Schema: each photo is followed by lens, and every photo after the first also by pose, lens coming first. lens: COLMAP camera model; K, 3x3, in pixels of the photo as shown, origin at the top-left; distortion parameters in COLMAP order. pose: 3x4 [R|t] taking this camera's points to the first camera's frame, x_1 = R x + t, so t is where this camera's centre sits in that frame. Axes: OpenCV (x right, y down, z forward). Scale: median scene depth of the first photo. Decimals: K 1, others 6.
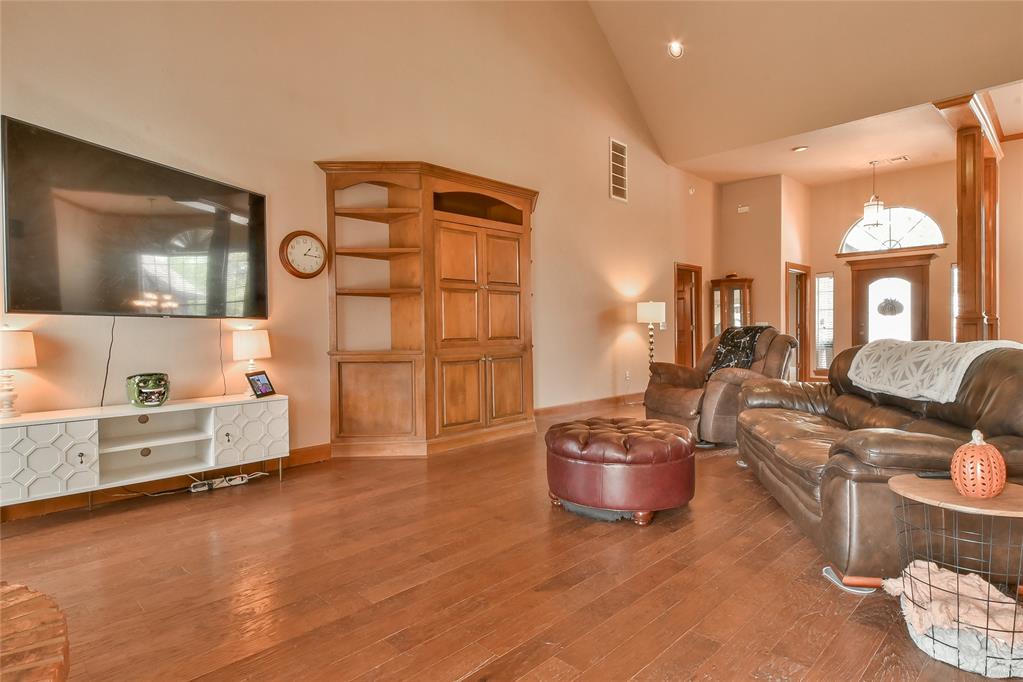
lens RADIAL K [[549.6, 0, 511.5], [0, 549.6, 341.0], [0, 0, 1]] dist [0.060305, -0.042783]
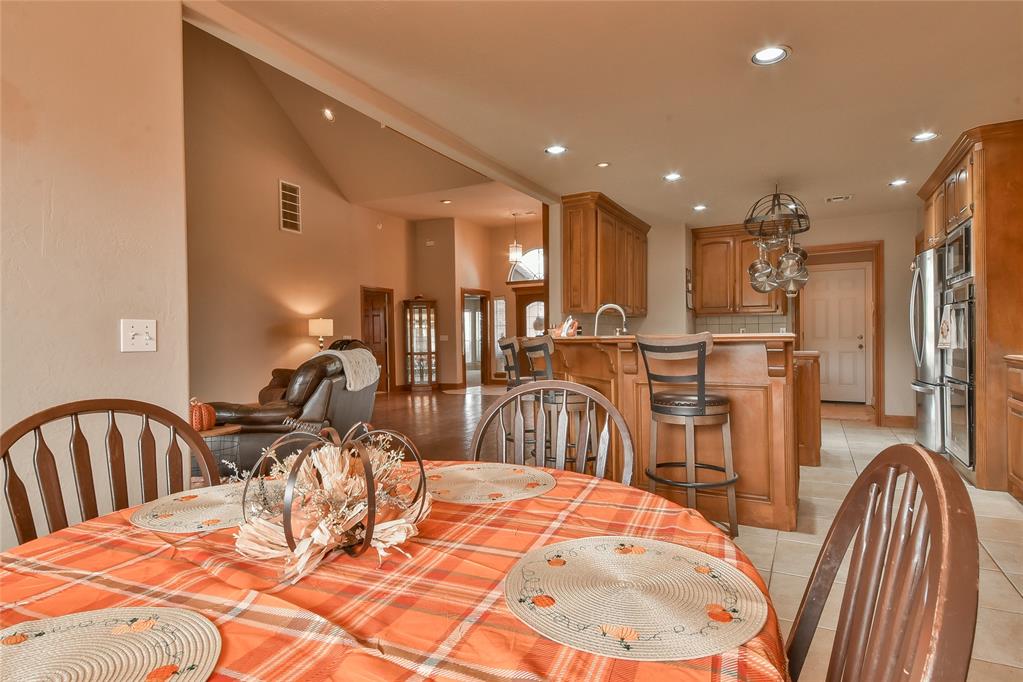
lens RADIAL K [[549.6, 0, 511.5], [0, 549.6, 341.0], [0, 0, 1]] dist [0.060305, -0.042783]
pose [[0.958539, 0.000110, 0.284962, 0.259060], [0.004940, 0.999843, -0.017002, -0.000020], [-0.284919, 0.017705, 0.958388, -0.223893]]
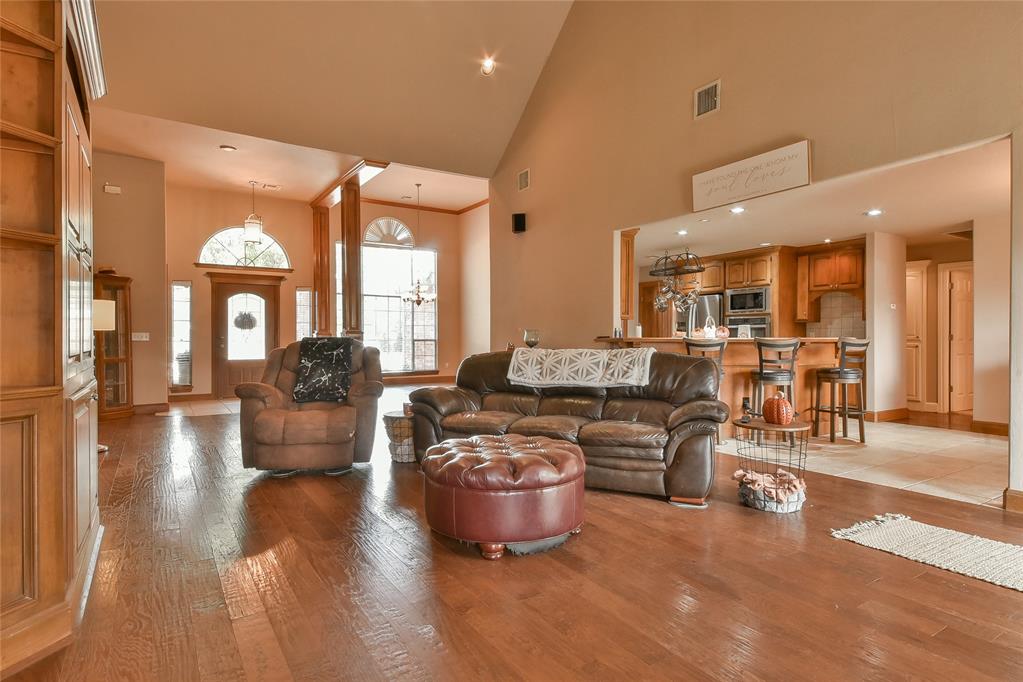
lens RADIAL K [[549.6, 0, 511.5], [0, 549.6, 341.0], [0, 0, 1]] dist [0.060305, -0.042783]
pose [[0.210143, 0.005761, 0.977654, -0.260513], [0.017481, 0.999801, -0.009649, -0.003589], [-0.977514, 0.019118, 0.210000, 0.299618]]
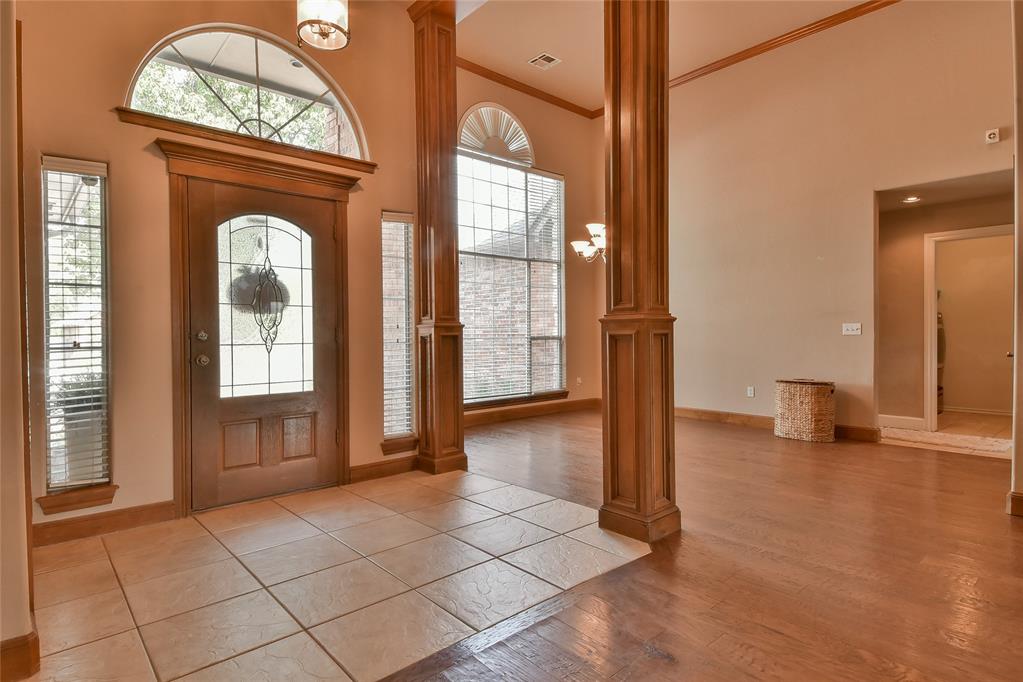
lens RADIAL K [[549.6, 0, 511.5], [0, 549.6, 341.0], [0, 0, 1]] dist [0.060305, -0.042783]
pose [[0.060225, -0.002200, 0.998182, 0.308399], [0.026336, 0.999653, 0.000615, -0.021627], [-0.997837, 0.026251, 0.060262, 0.838554]]
